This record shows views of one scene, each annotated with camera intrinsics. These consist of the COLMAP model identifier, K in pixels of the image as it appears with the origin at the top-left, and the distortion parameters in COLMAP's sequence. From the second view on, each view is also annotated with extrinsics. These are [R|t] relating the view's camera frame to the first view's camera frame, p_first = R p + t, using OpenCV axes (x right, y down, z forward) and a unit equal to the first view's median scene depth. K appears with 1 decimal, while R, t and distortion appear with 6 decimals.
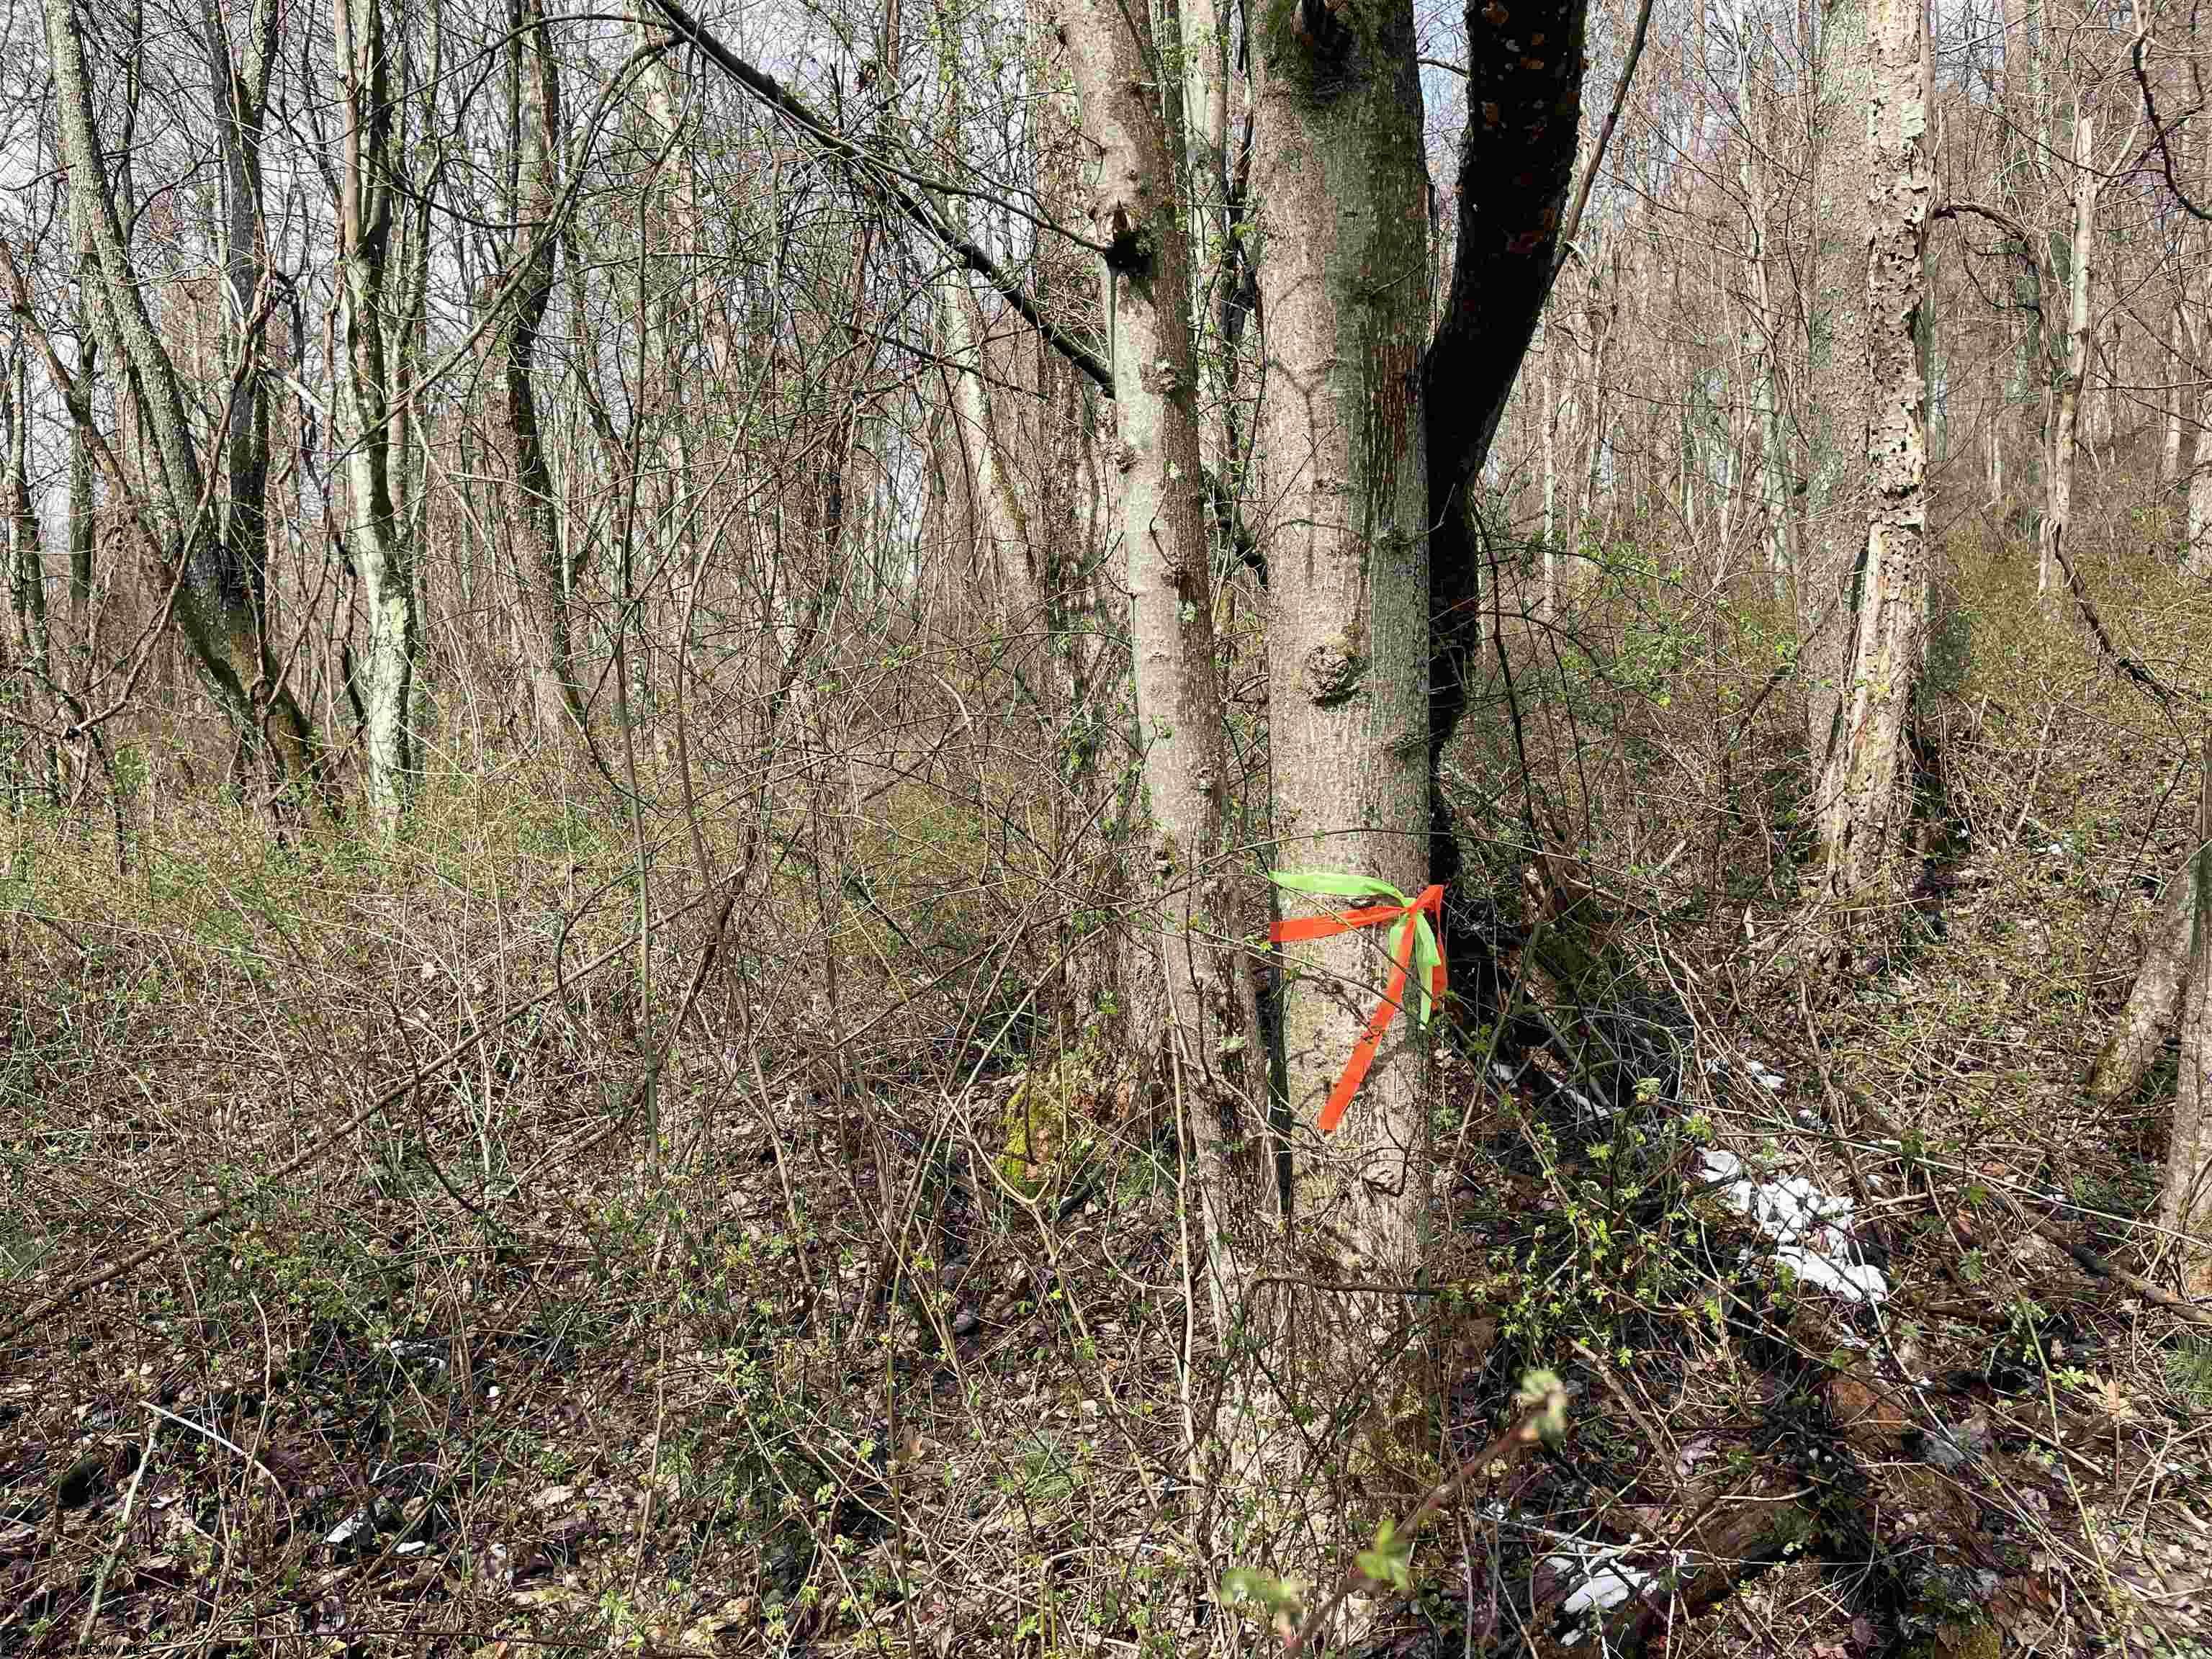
lens RADIAL K [[1665.4, 0, 1109.8], [0, 1665.4, 835.0], [0, 0, 1]] dist [0.098570, -0.122658]
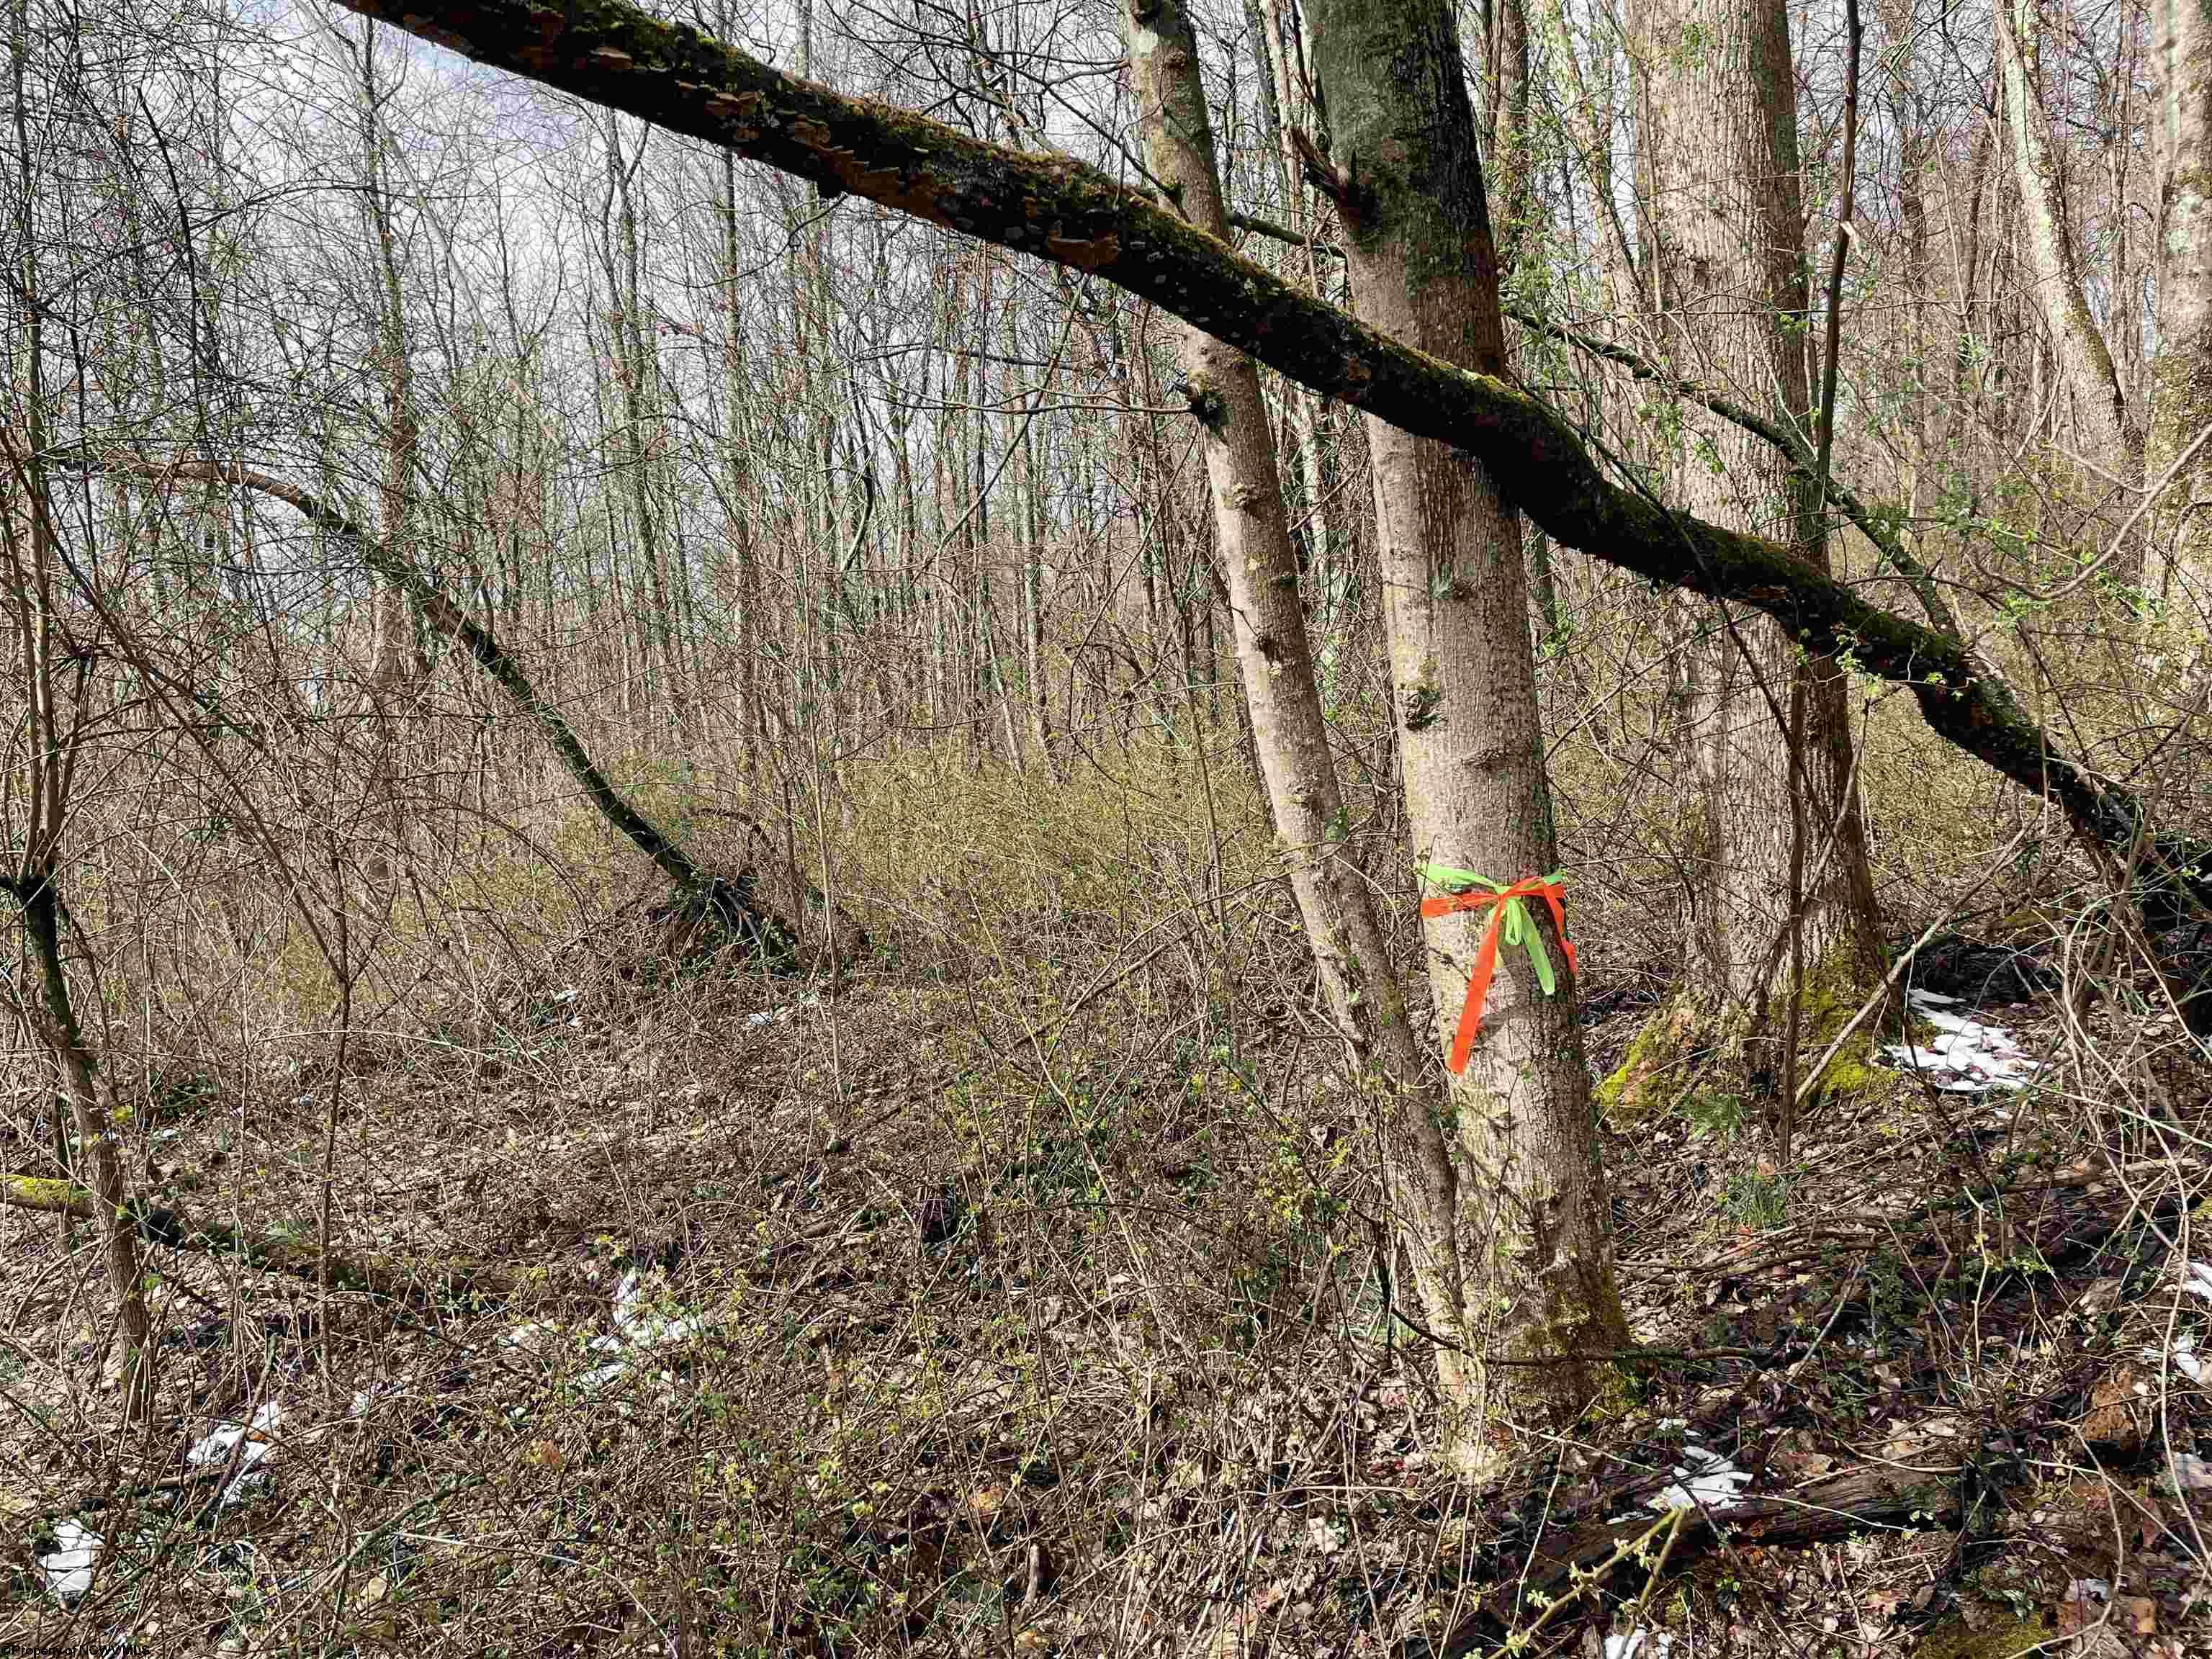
lens RADIAL K [[1665.7, 0, 1106.0], [0, 1665.7, 829.5], [0, 0, 1]] dist [0.101042, -0.124642]
pose [[0.788371, 0.003220, -0.615192, 0.709985], [0.032791, 0.998345, 0.047247, -0.070158], [0.614326, -0.057421, 0.786960, -0.111391]]
